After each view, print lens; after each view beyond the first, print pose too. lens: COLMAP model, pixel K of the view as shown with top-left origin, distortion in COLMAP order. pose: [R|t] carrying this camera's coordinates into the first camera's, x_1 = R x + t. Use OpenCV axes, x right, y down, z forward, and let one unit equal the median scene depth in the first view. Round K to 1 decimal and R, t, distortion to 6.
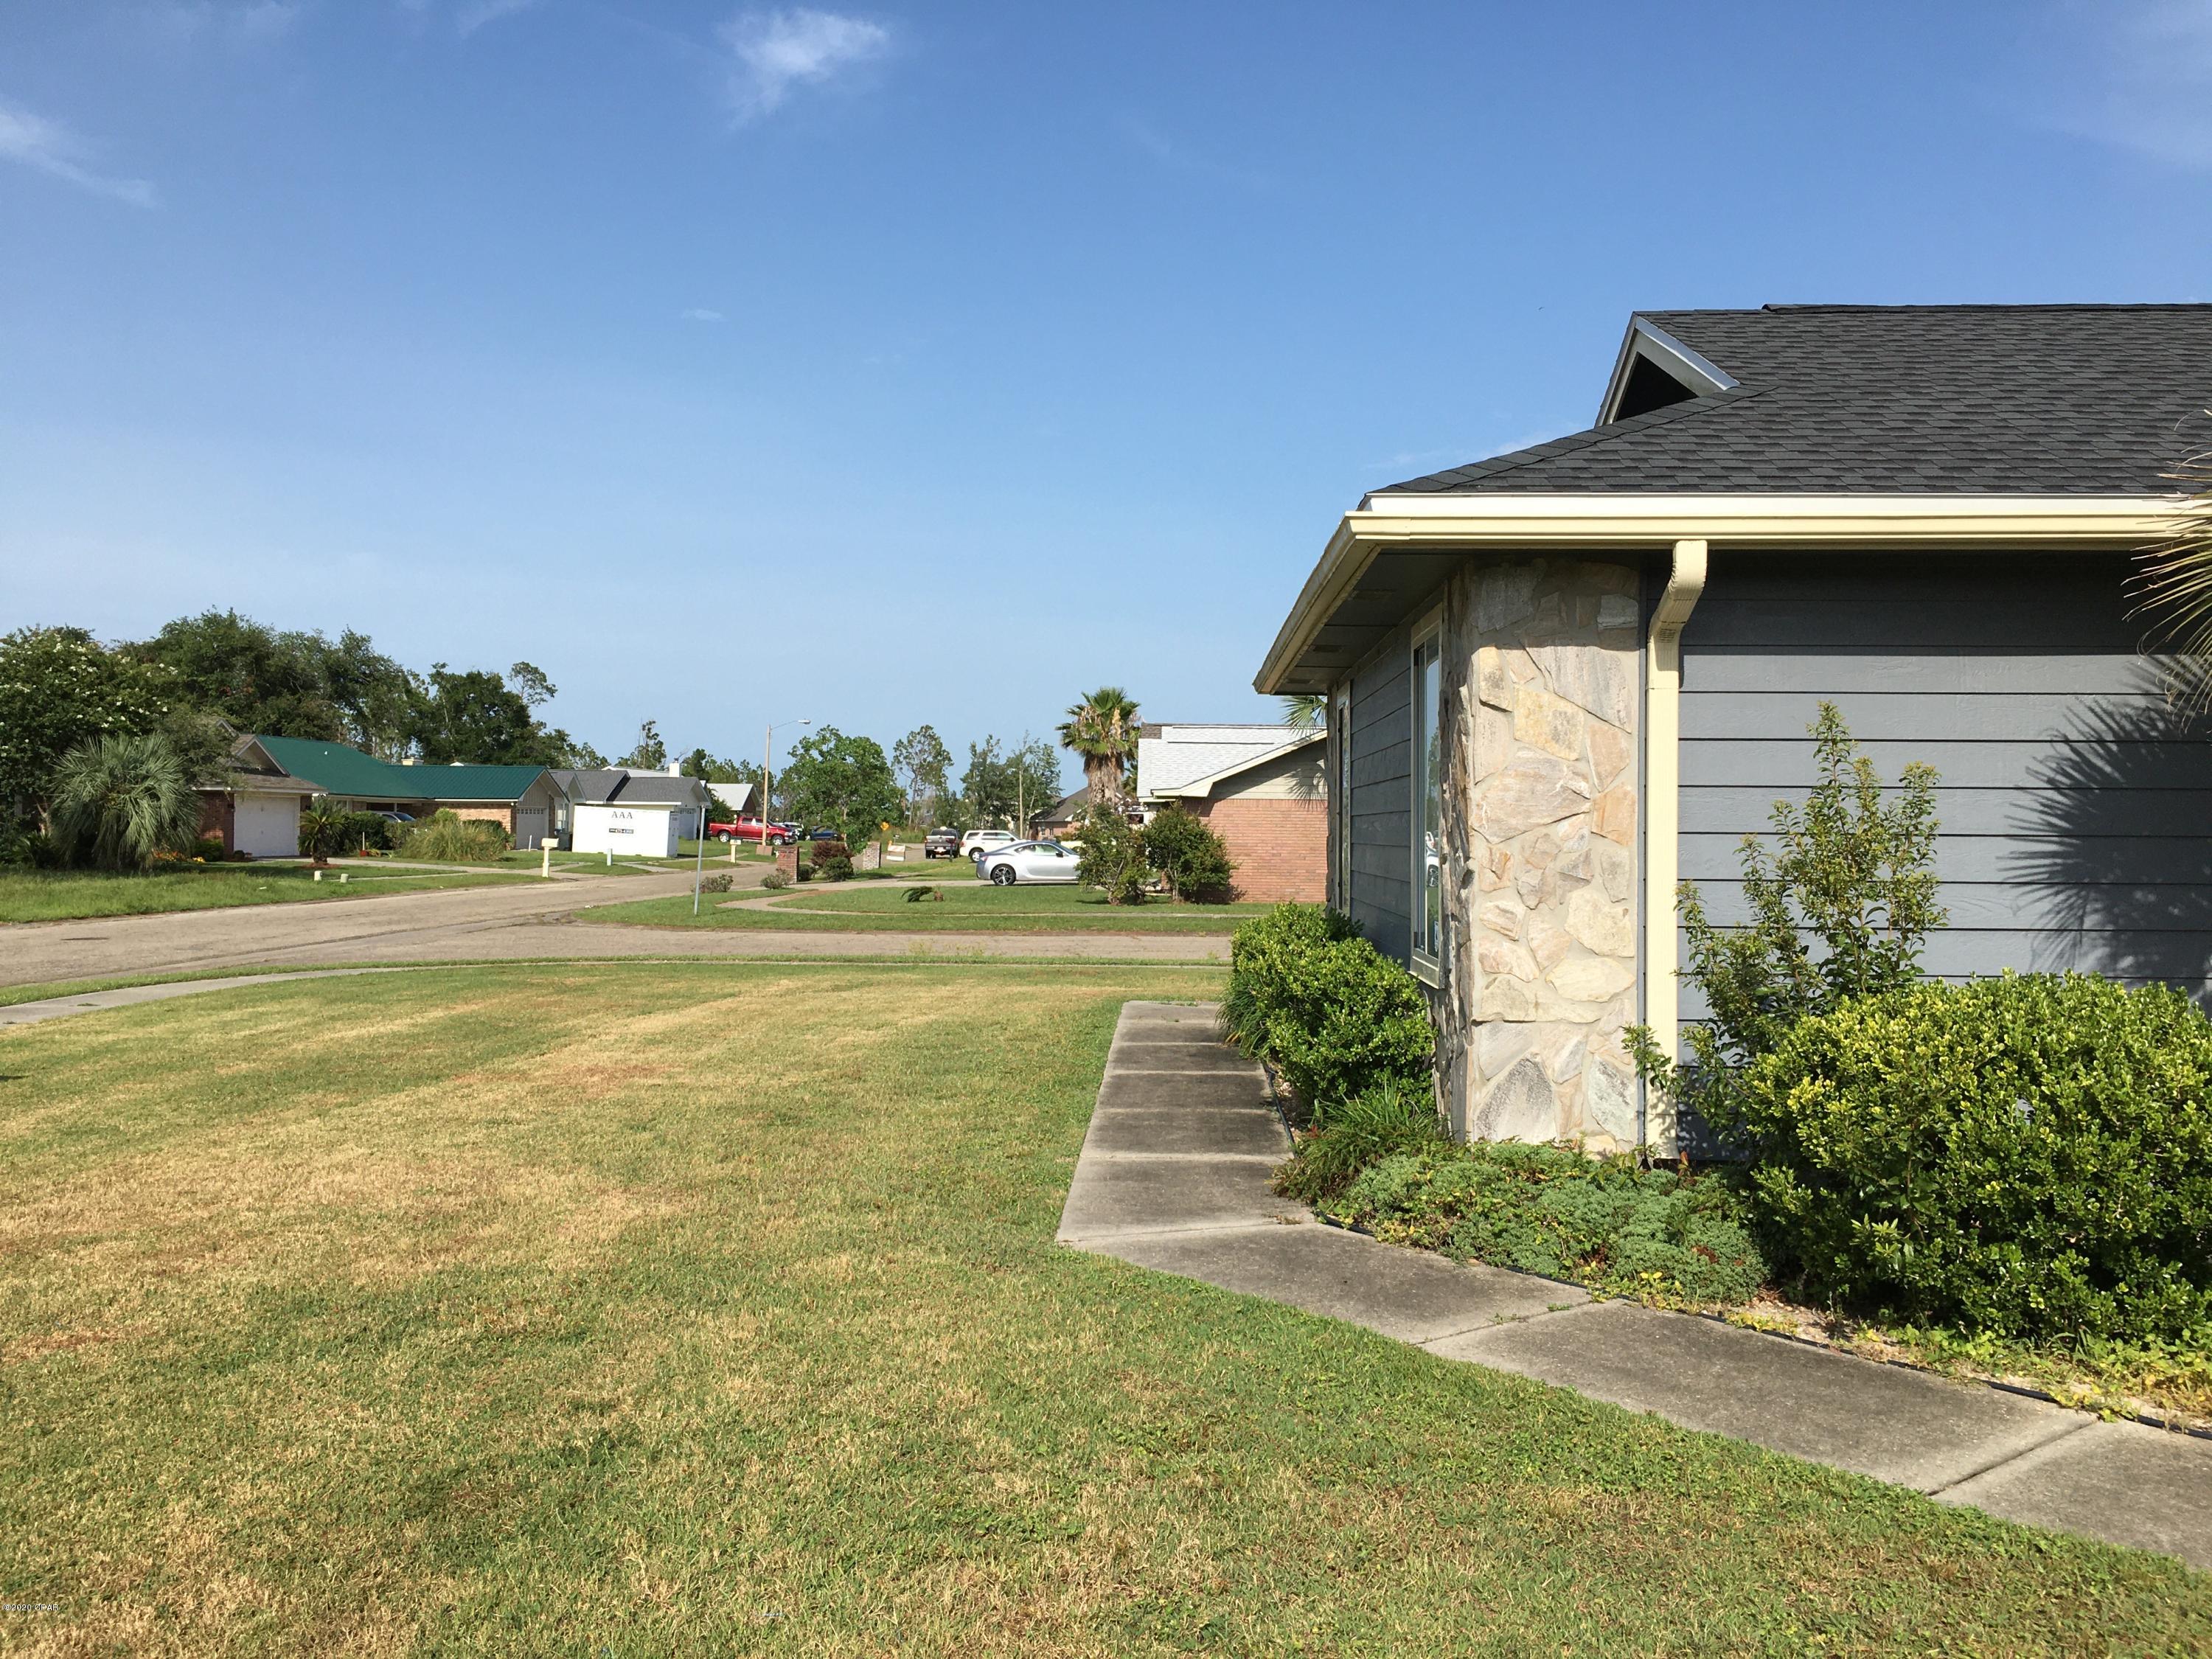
lens RADIAL K [[1888.1, 0, 1099.4], [0, 1888.1, 815.0], [0, 0, 1]] dist [0.083990, -0.123988]
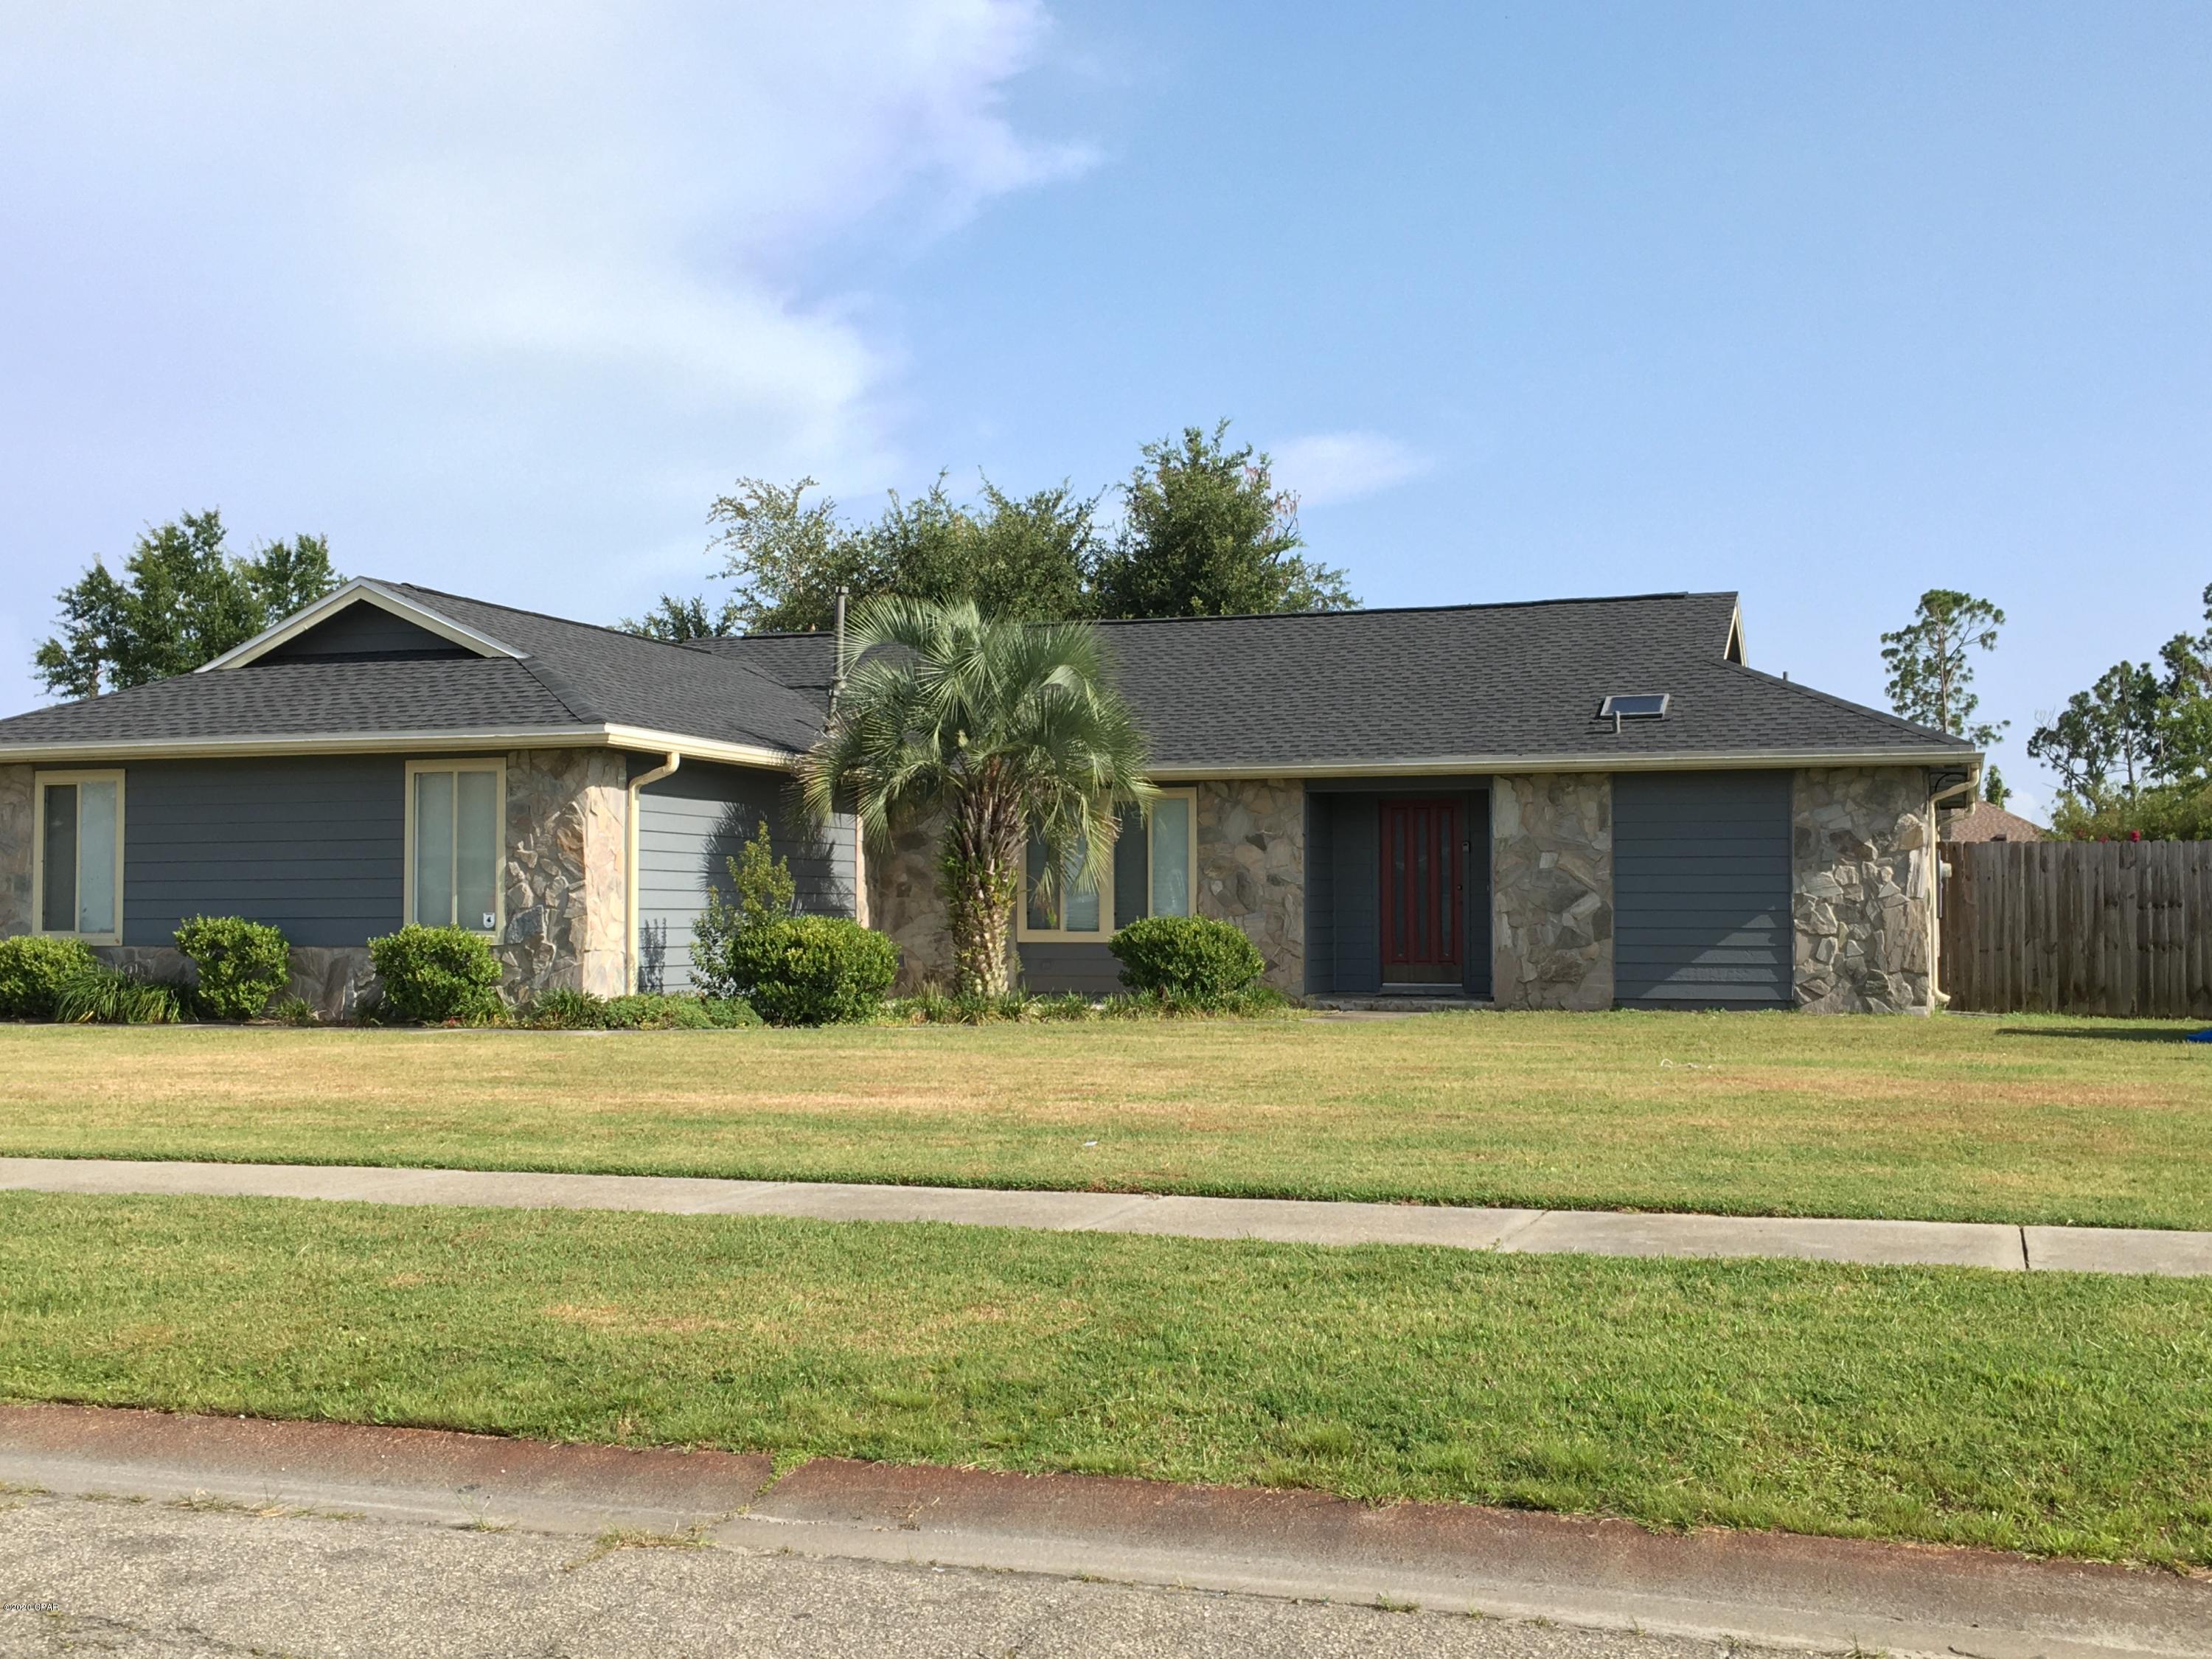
lens RADIAL K [[2504.3, 0, 1114.8], [0, 2504.3, 822.2], [0, 0, 1]] dist [0.066897, 0.000000]
pose [[0.276283, 0.032701, 0.960520, -3.140883], [-0.002553, 0.999442, -0.033292, 0.066622], [-0.961073, 0.006746, 0.276213, -0.553576]]
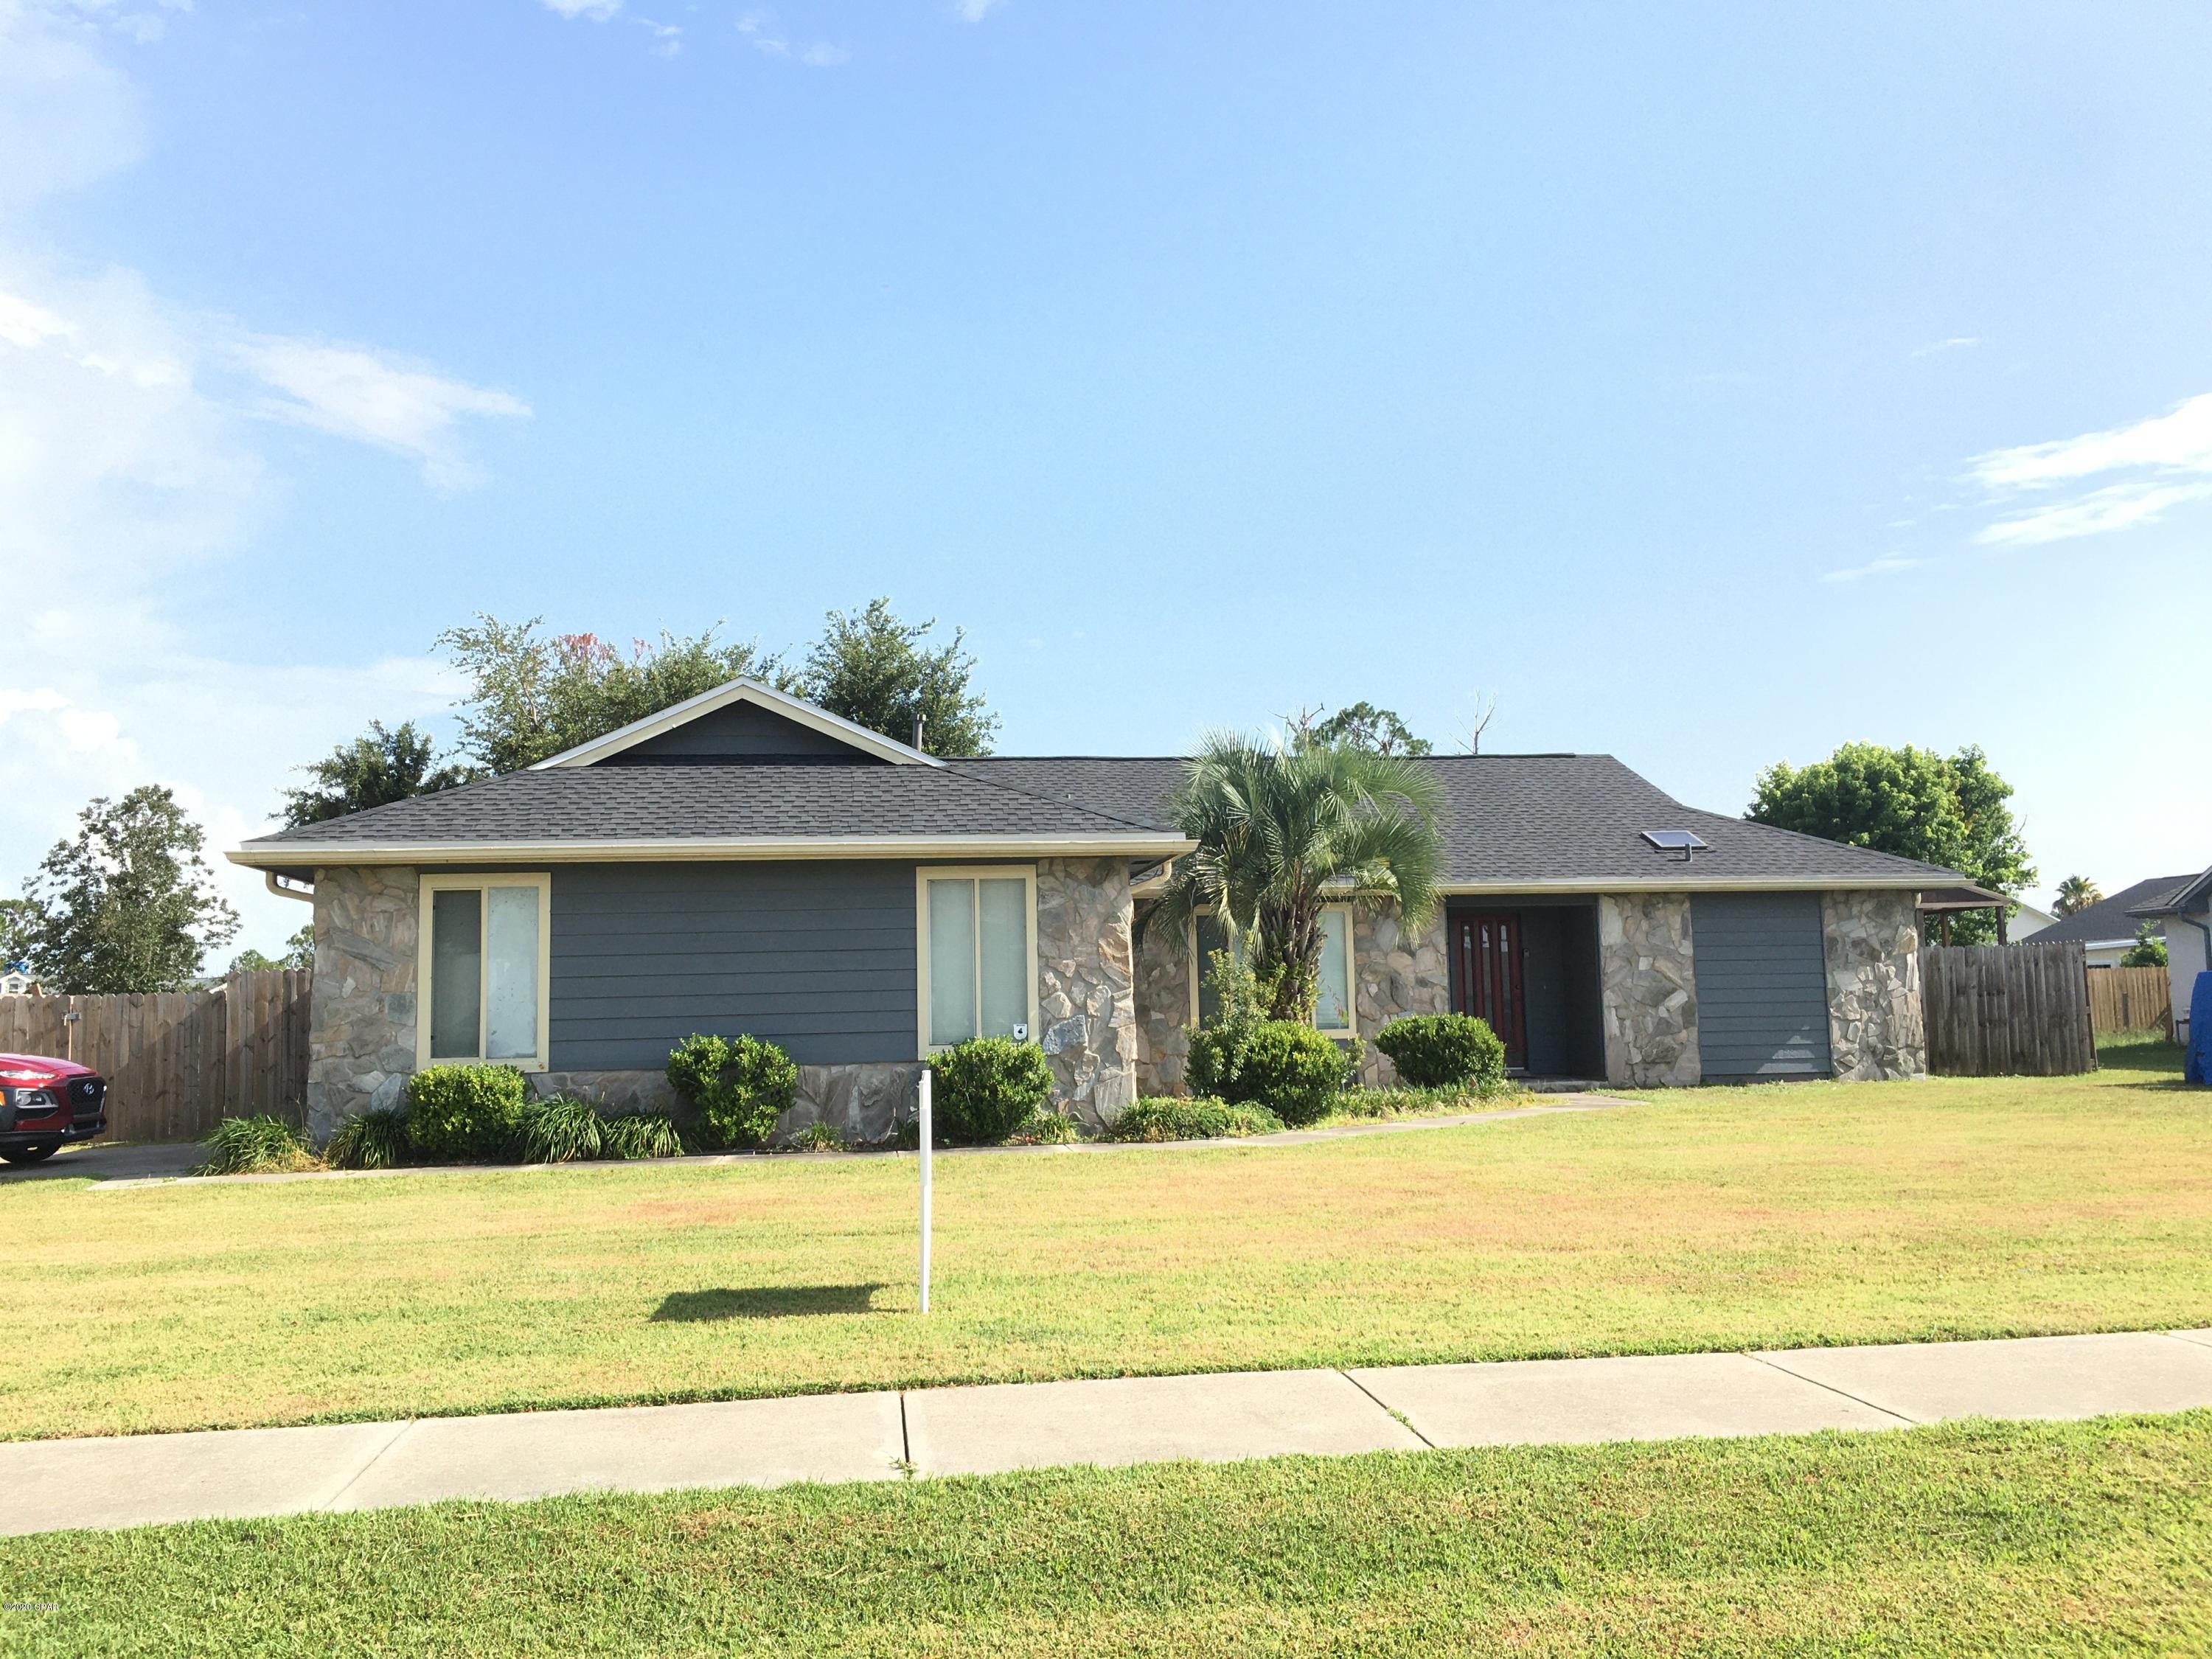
lens RADIAL K [[1888.1, 0, 1100.5], [0, 1888.1, 834.0], [0, 0, 1]] dist [0.083990, -0.123988]
pose [[-0.191577, 0.087377, 0.977580, -2.506210], [0.015385, 0.996174, -0.086024, 0.041195], [-0.981357, -0.001440, -0.192189, 1.829303]]
